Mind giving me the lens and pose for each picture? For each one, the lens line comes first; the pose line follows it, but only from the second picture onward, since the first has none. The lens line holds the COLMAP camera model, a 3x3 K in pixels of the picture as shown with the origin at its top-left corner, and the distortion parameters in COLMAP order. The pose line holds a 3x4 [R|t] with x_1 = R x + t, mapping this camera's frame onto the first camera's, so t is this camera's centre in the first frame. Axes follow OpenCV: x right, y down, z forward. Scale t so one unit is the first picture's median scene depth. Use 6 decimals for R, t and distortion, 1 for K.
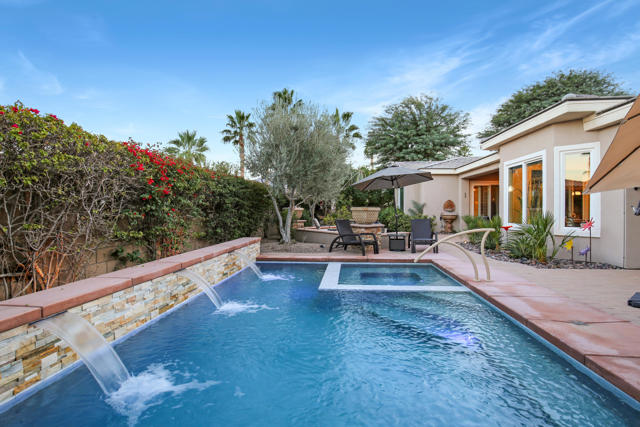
lens RADIAL K [[309.6, 0, 328.3], [0, 309.6, 213.4], [0, 0, 1]] dist [-0.018269, 0.000371]
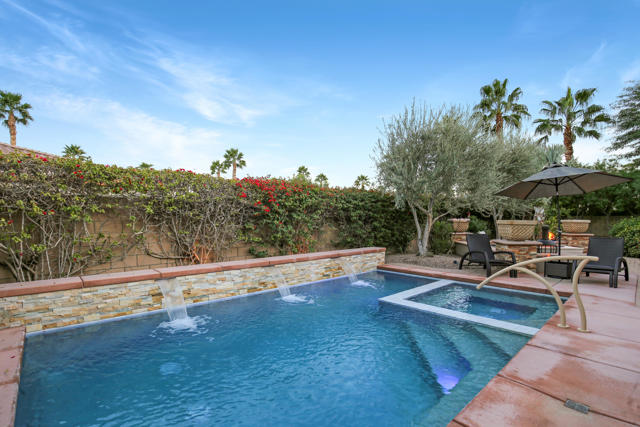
lens RADIAL K [[312.8, 0, 320.7], [0, 312.8, 237.3], [0, 0, 1]] dist [-0.031035, 0.000148]
pose [[0.734511, 0.046535, -0.677000, 0.320233], [-0.011857, 0.998374, 0.055762, -0.014768], [0.678494, -0.032931, 0.733868, 0.056048]]
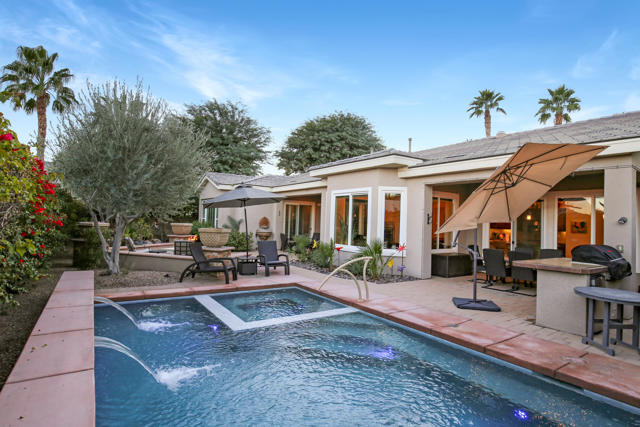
lens RADIAL K [[334.8, 0, 320.0], [0, 334.8, 213.5], [0, 0, 1]] dist [-0.026784, -0.000162]
pose [[0.785165, 0.043072, 0.617787, -0.266710], [-0.027864, 0.999025, -0.034239, -0.041931], [-0.618659, 0.009669, 0.785600, 0.049101]]
